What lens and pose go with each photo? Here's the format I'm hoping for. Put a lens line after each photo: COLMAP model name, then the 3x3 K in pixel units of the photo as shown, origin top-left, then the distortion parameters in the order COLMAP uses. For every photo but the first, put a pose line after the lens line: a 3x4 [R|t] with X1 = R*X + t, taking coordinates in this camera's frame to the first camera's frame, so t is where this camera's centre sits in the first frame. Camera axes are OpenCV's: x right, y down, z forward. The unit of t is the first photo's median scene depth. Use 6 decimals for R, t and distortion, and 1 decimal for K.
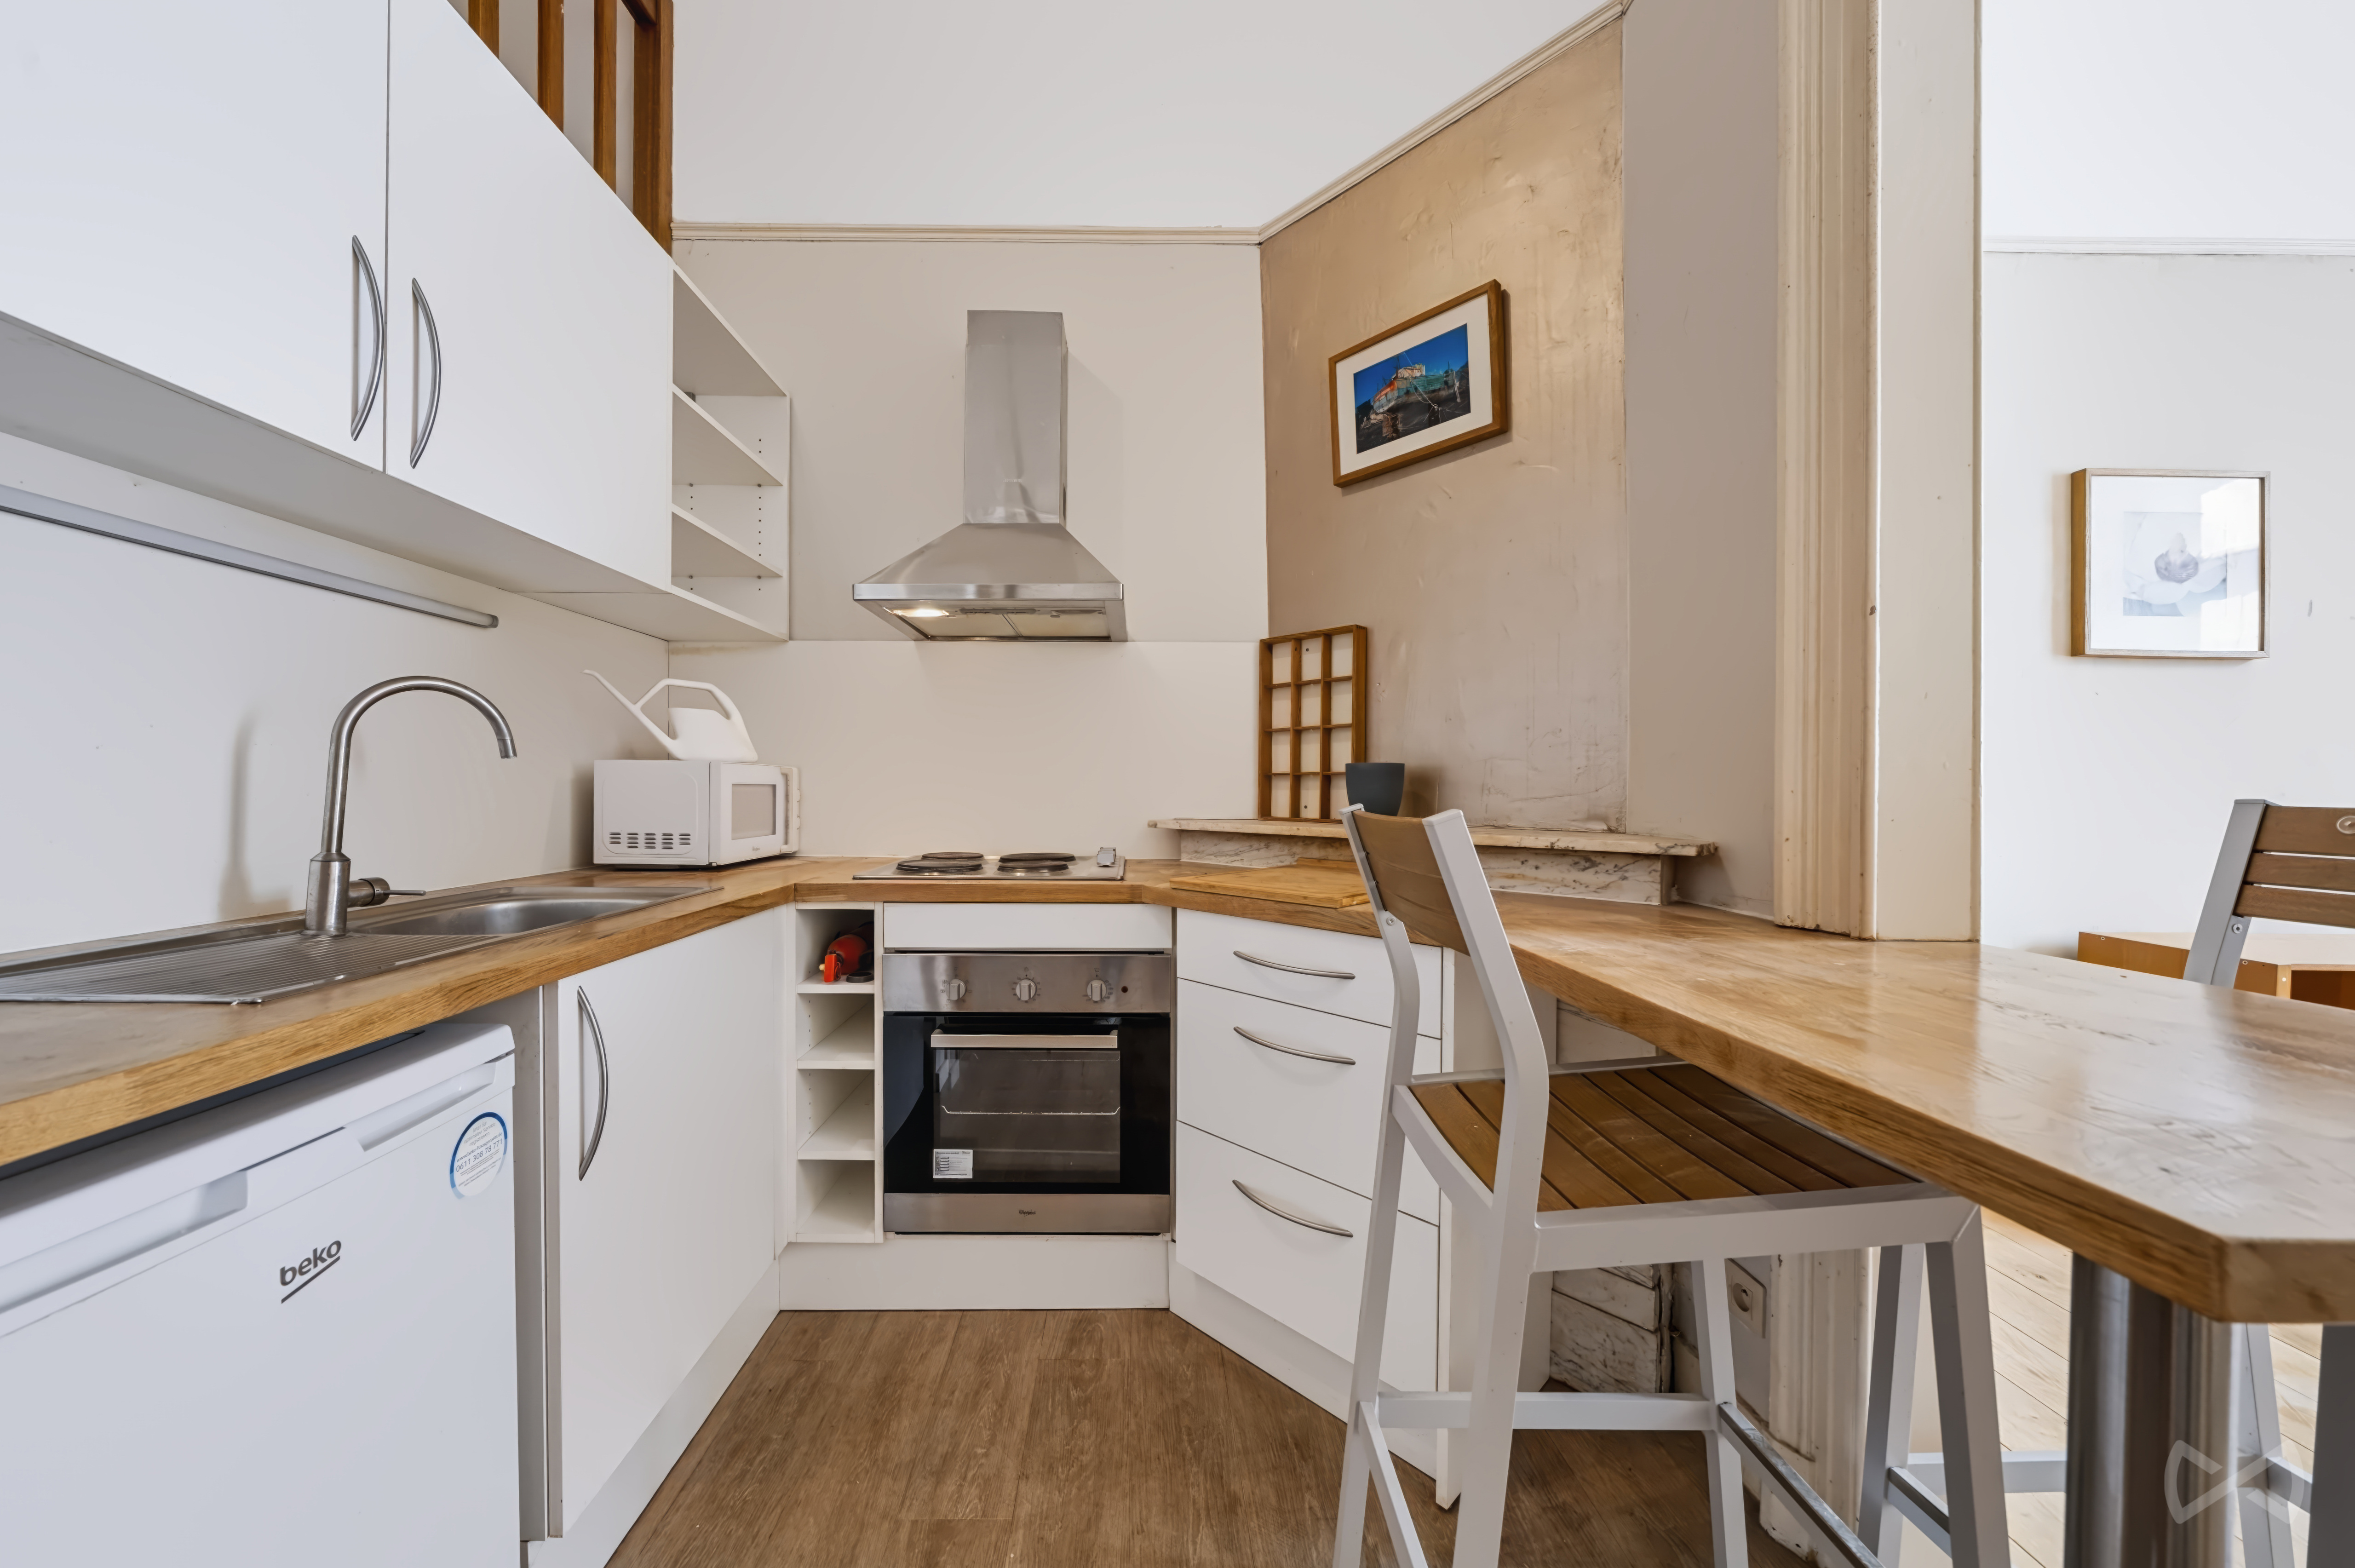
lens RADIAL K [[812.7, 0, 1124.0], [0, 812.7, 800.6], [0, 0, 1]] dist [-0.005730, -0.000194]
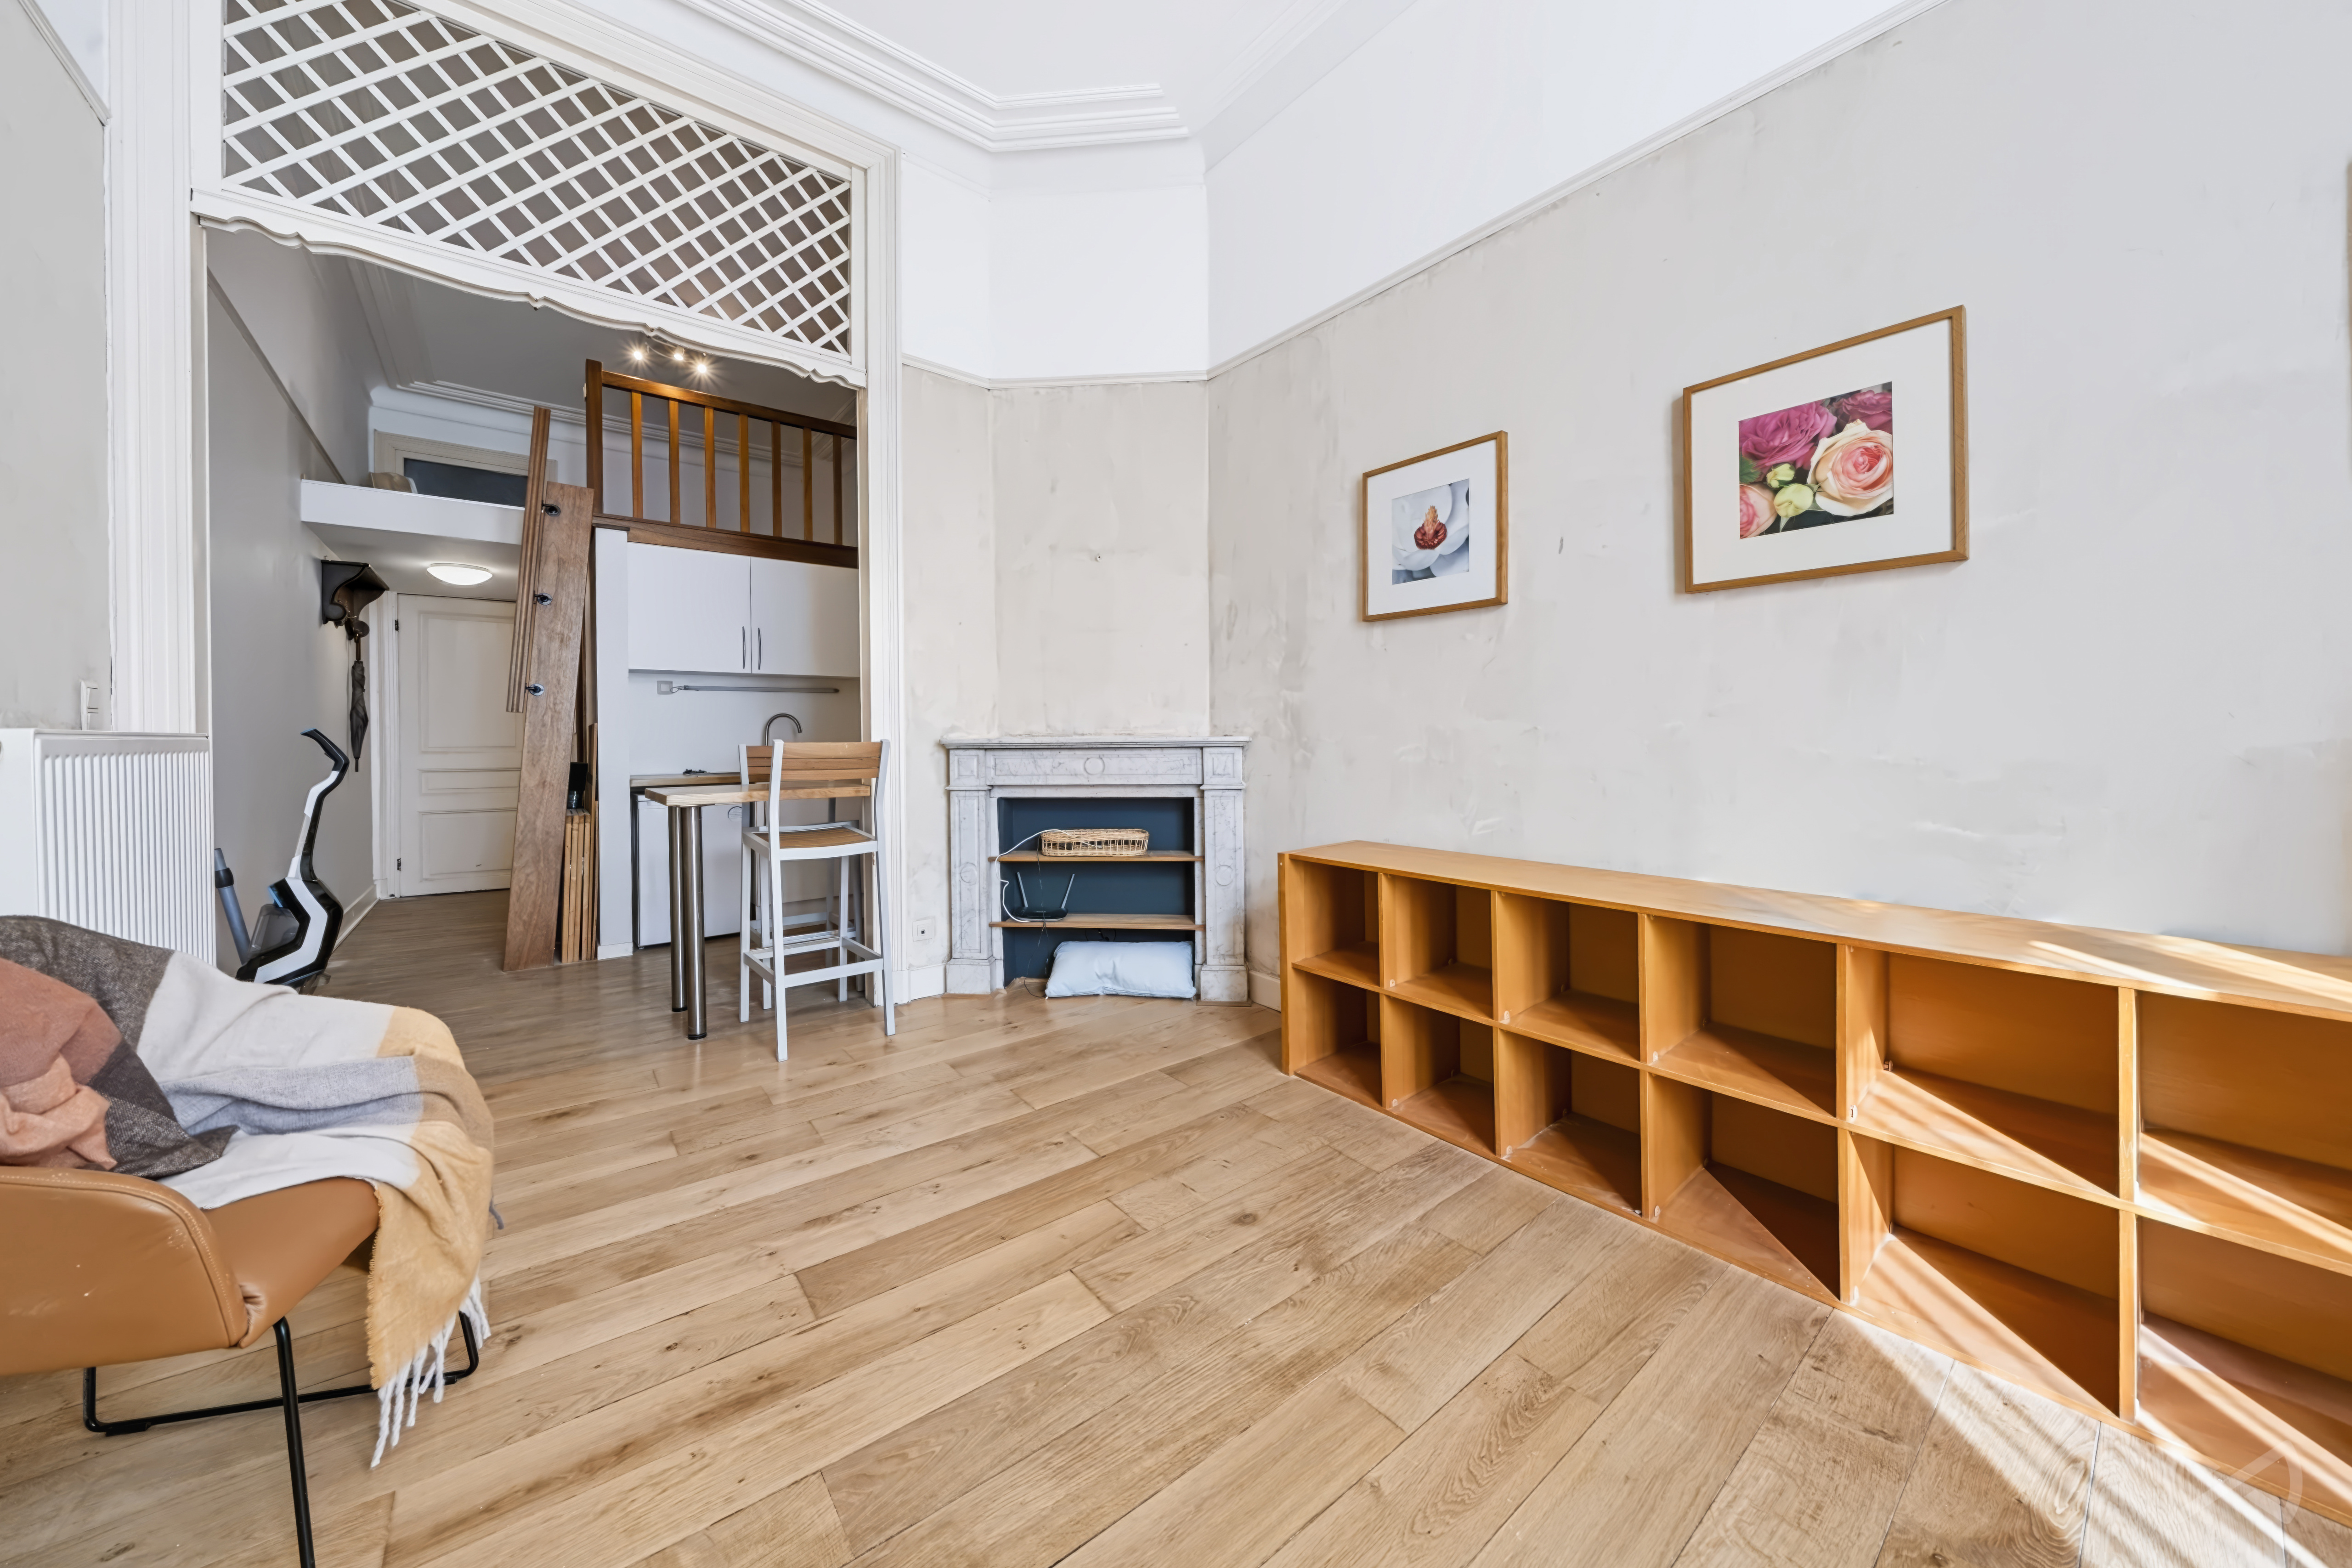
lens RADIAL K [[811.7, 0, 1175.2], [0, 811.7, 743.5], [0, 0, 1]] dist [-0.005730, -0.000194]
pose [[0.634434, -0.004559, -0.772964, 2.501466], [0.006163, 0.999981, -0.000840, 0.012967], [0.772953, -0.004231, 0.634450, -0.046016]]
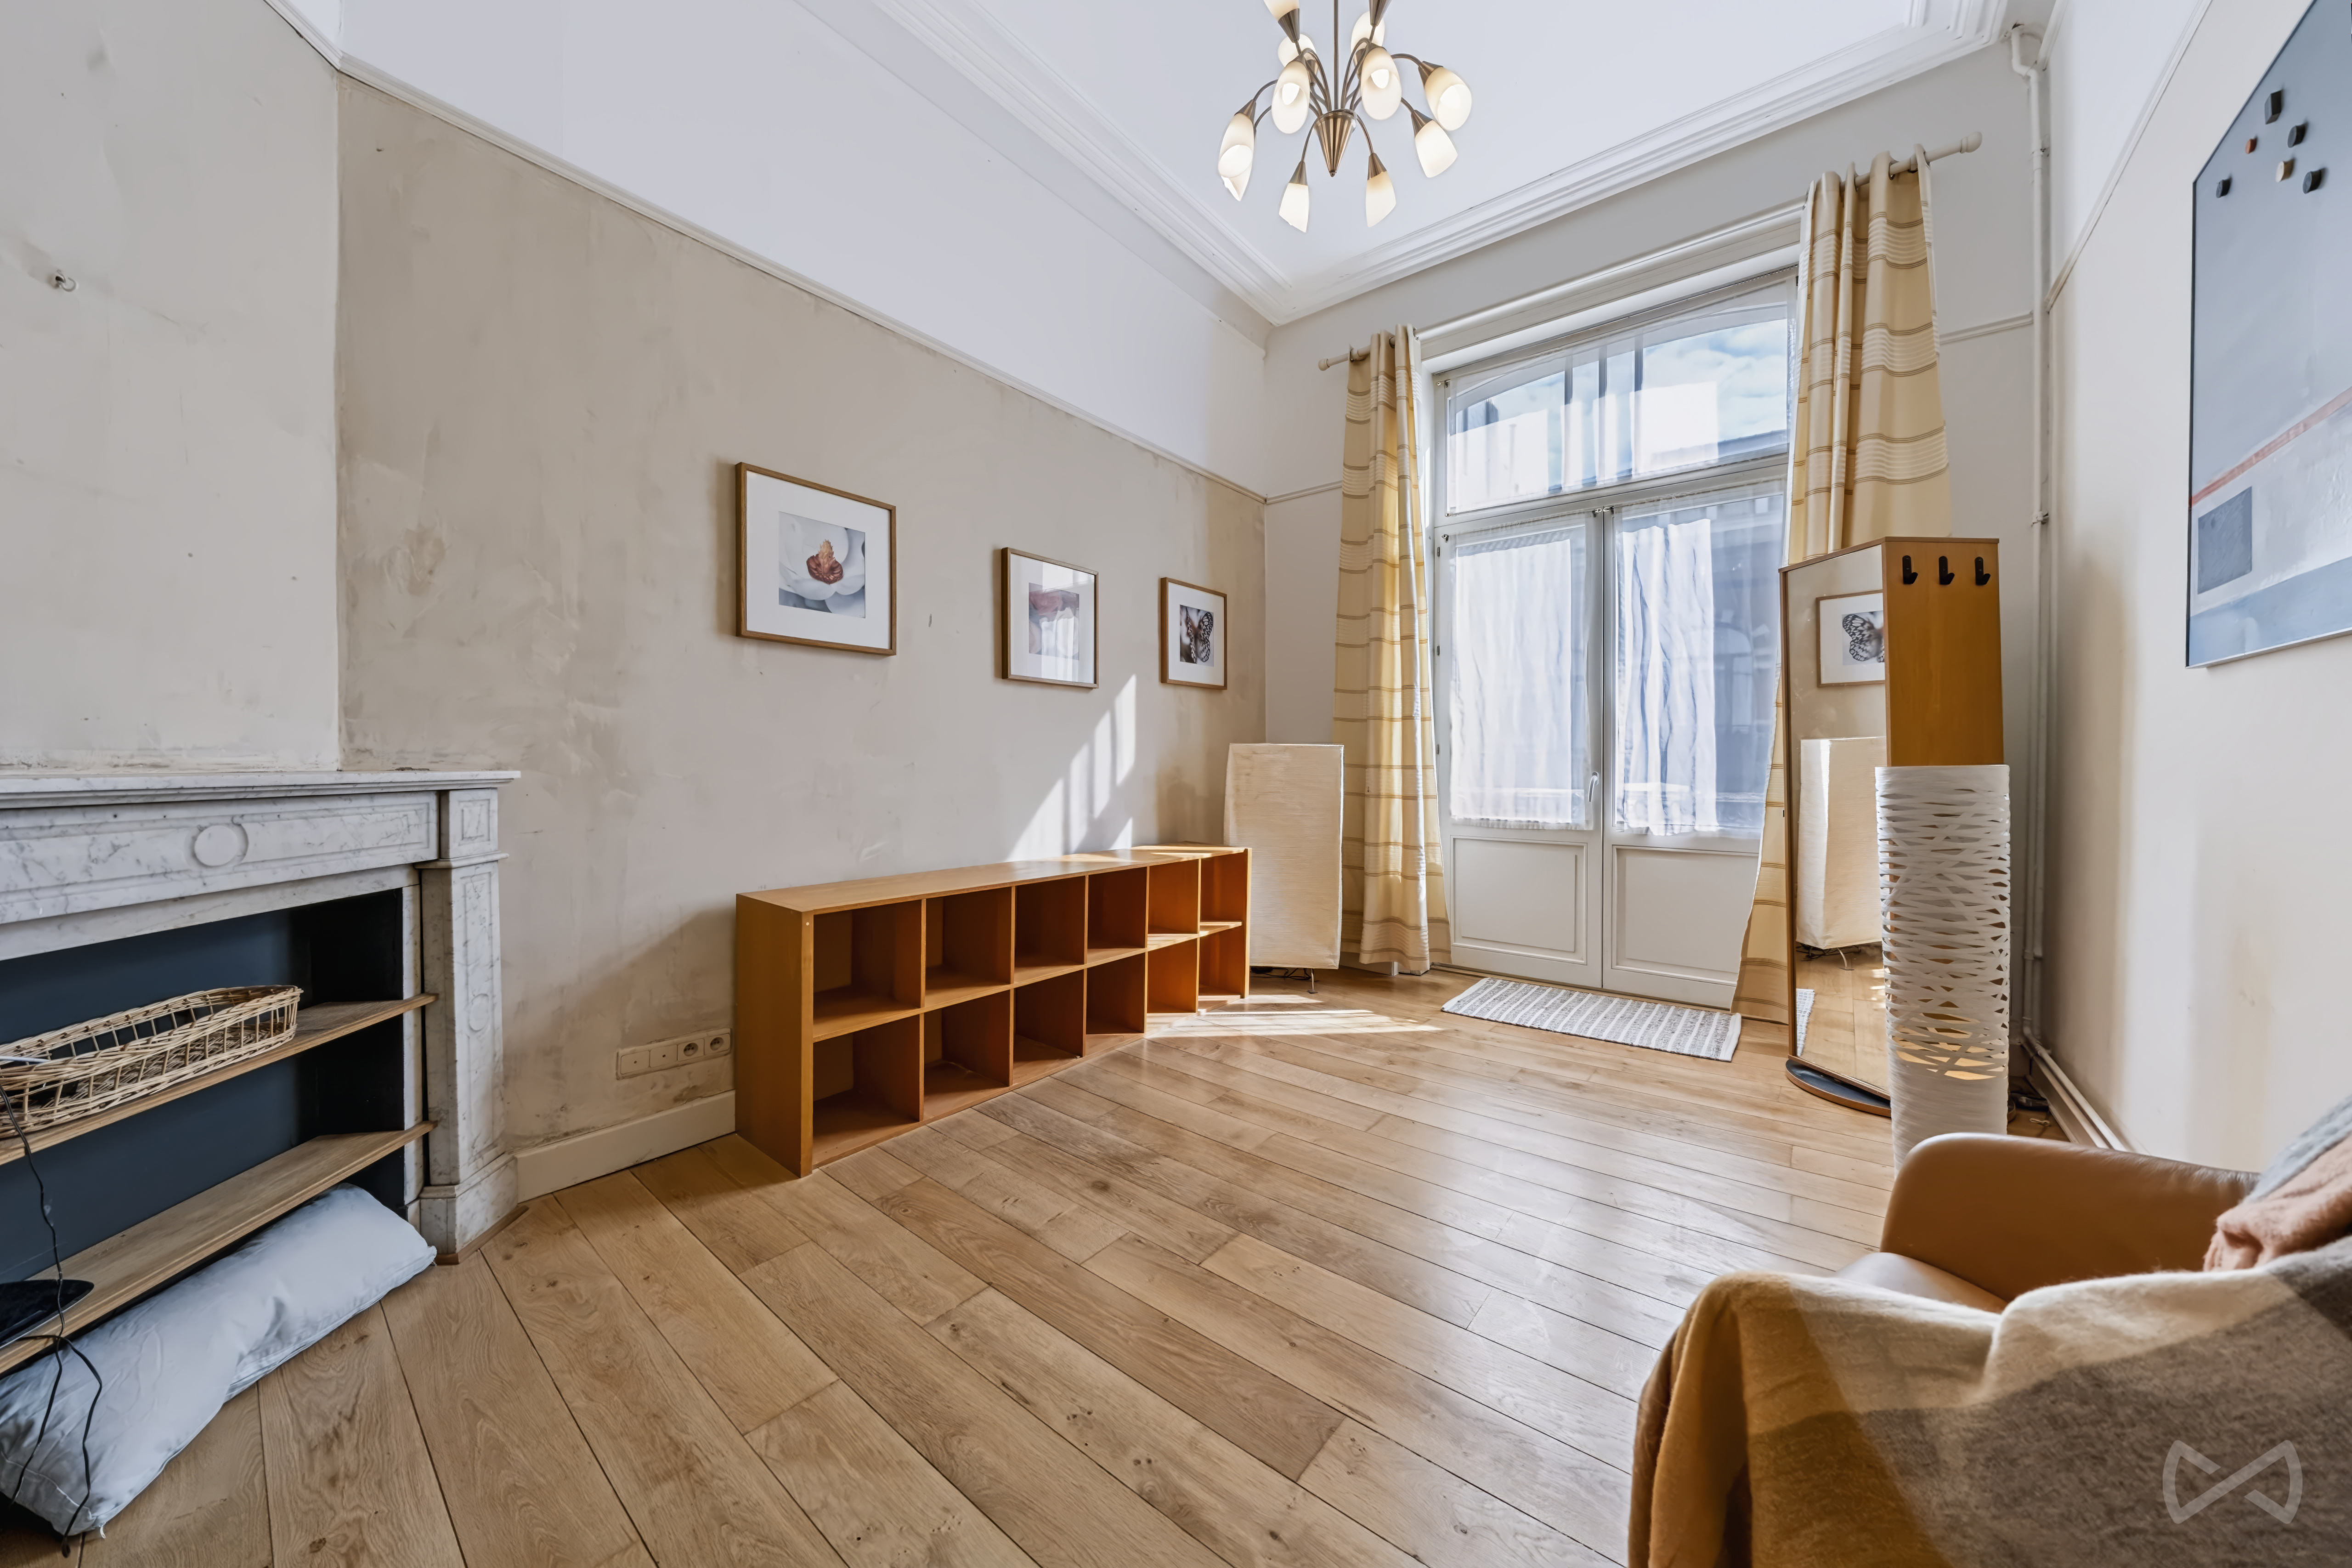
lens RADIAL K [[811.7, 0, 1166.7], [0, 811.7, 766.6], [0, 0, 1]] dist [-0.005730, -0.000194]
pose [[0.620048, -0.009048, 0.784512, 0.871077], [0.005811, 0.999959, 0.006940, -0.012178], [-0.784542, 0.000256, 0.620075, -0.148895]]
